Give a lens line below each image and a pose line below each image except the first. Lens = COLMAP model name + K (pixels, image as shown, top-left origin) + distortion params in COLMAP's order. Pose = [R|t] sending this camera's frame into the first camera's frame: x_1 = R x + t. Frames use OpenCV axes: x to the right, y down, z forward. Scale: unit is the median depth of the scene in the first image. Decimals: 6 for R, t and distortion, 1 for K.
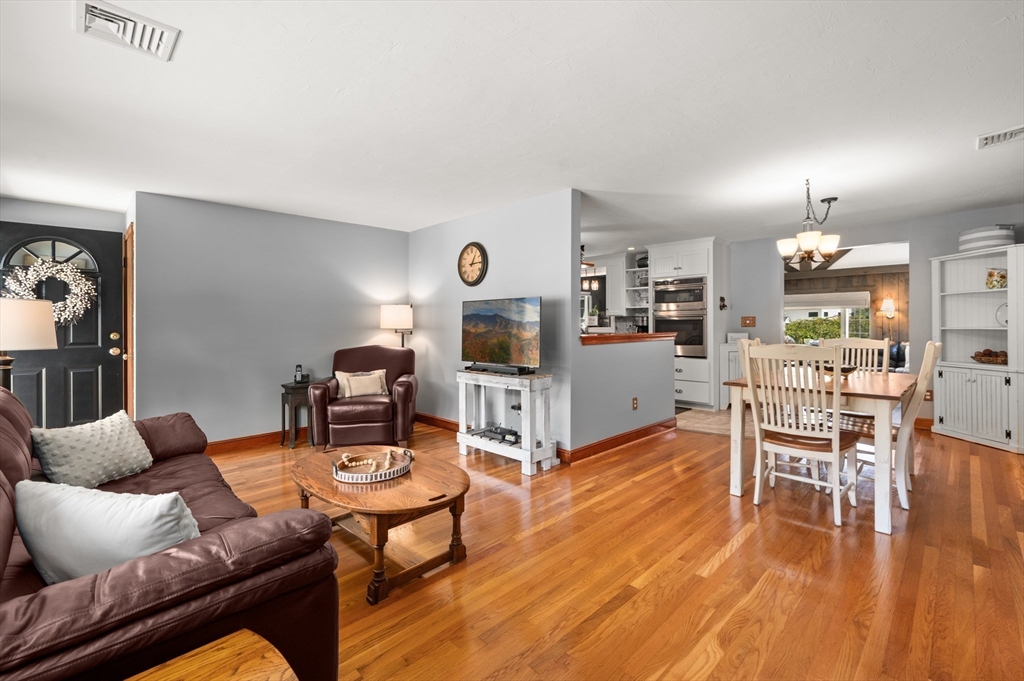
lens RADIAL K [[431.5, 0, 527.5], [0, 431.5, 331.3], [0, 0, 1]] dist [-0.000855, -0.000363]
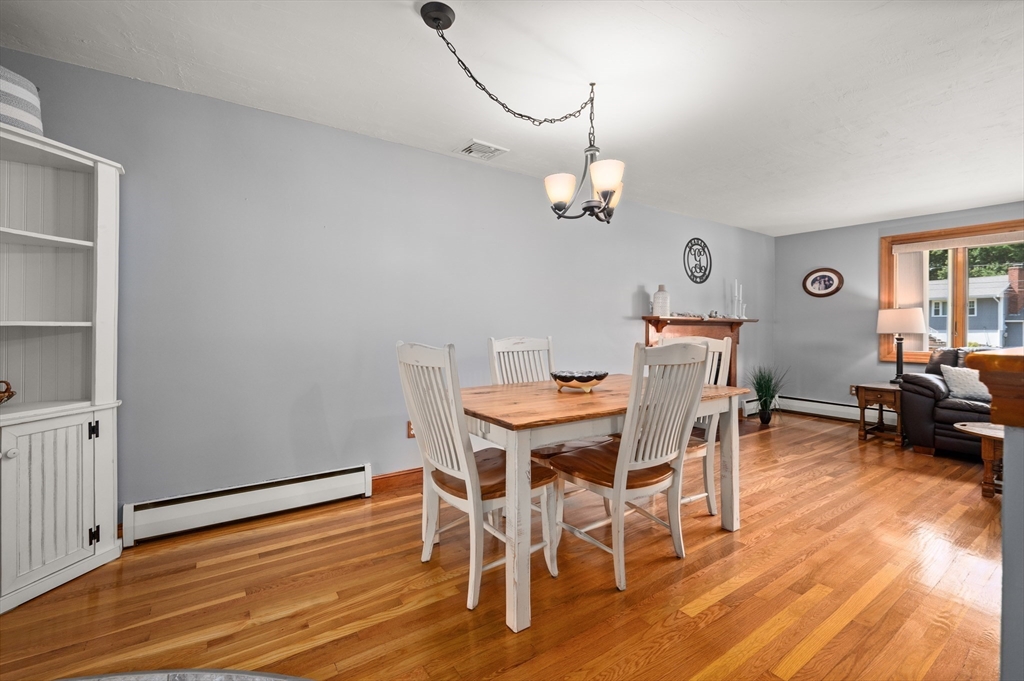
lens RADIAL K [[425.2, 0, 512.5], [0, 425.2, 323.5], [0, 0, 1]] dist [0.000135, -0.000044]
pose [[-0.978555, 0.006988, 0.205867, 0.677418], [0.006361, 0.999973, -0.003708, -0.003495], [-0.205888, -0.002319, -0.978573, 1.755651]]
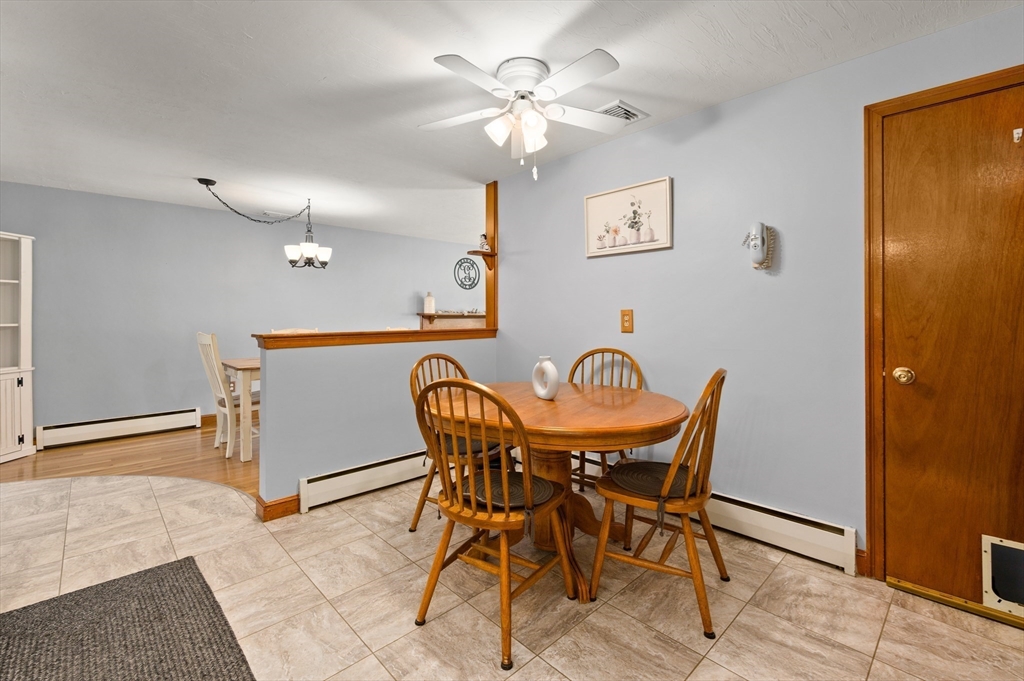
lens RADIAL K [[438.7, 0, 509.1], [0, 438.7, 314.9], [0, 0, 1]] dist [-0.009601, -0.000333]
pose [[-0.998612, 0.011246, 0.051452, 0.020169], [0.011584, 0.999913, 0.006272, -0.027983], [-0.051377, 0.006859, -0.998656, 2.376140]]
